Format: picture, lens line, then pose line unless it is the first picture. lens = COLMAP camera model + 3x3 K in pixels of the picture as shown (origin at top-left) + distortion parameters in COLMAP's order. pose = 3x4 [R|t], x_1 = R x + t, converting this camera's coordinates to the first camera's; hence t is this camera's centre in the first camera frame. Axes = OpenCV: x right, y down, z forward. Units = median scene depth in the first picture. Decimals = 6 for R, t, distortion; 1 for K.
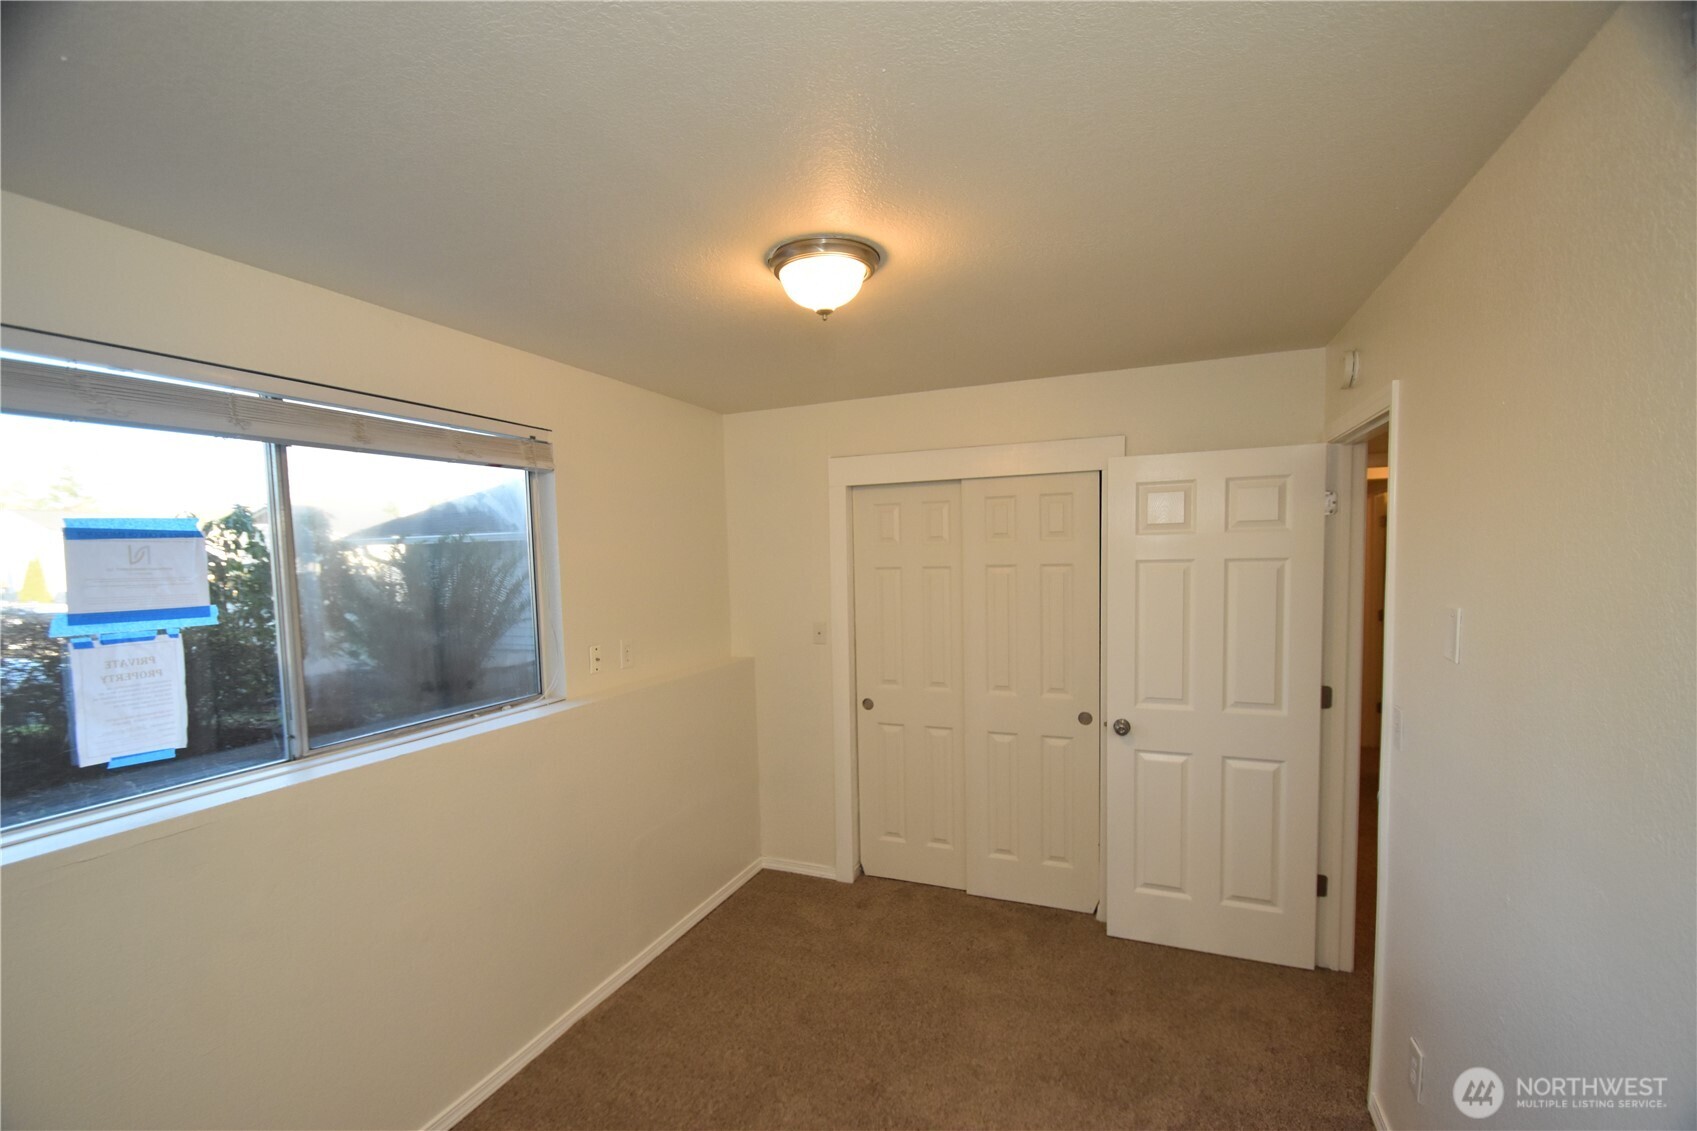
lens RADIAL K [[746.1, 0, 848.5], [0, 746.1, 565.5], [0, 0, 1]] dist [-0.001567, -0.000159]
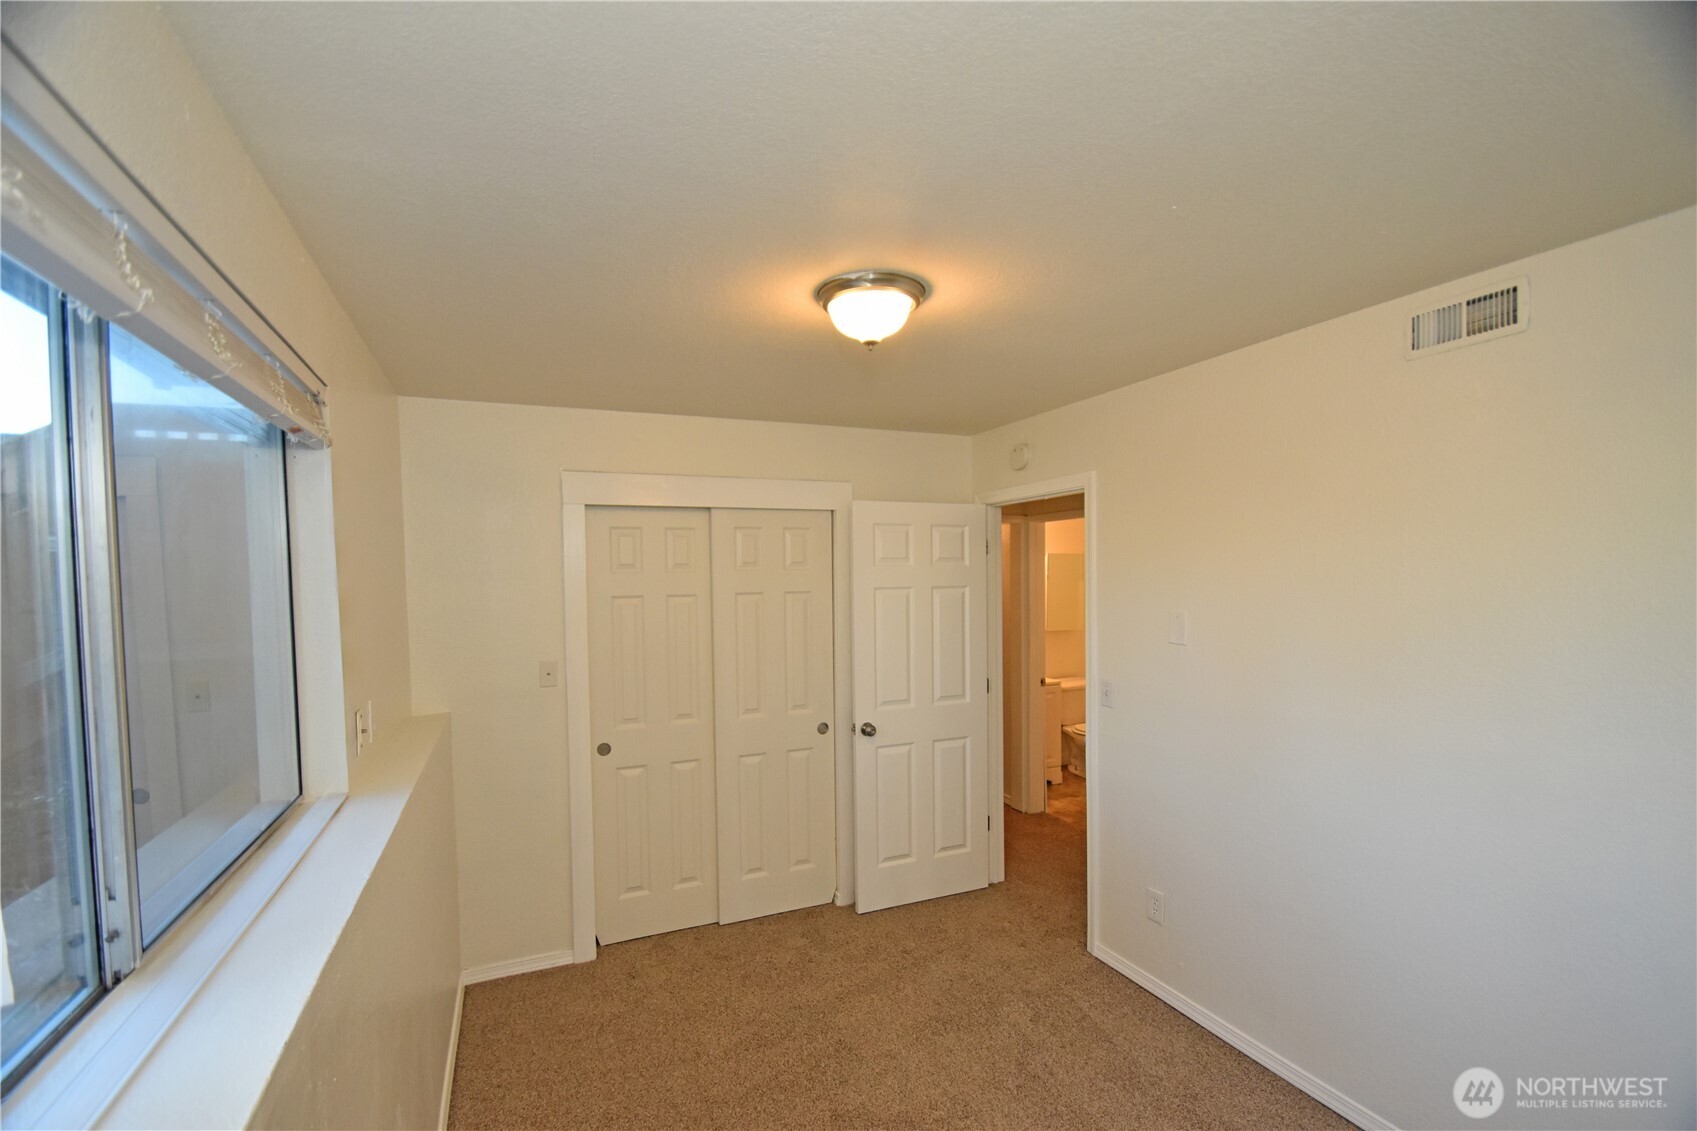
lens RADIAL K [[733.6, 0, 848.5], [0, 733.6, 565.5], [0, 0, 1]] dist [0.001971, 0.000063]
pose [[0.691425, 0.022921, 0.722085, -0.444805], [0.006400, 0.999263, -0.037848, 0.001187], [-0.722420, 0.030790, 0.690769, 0.191159]]
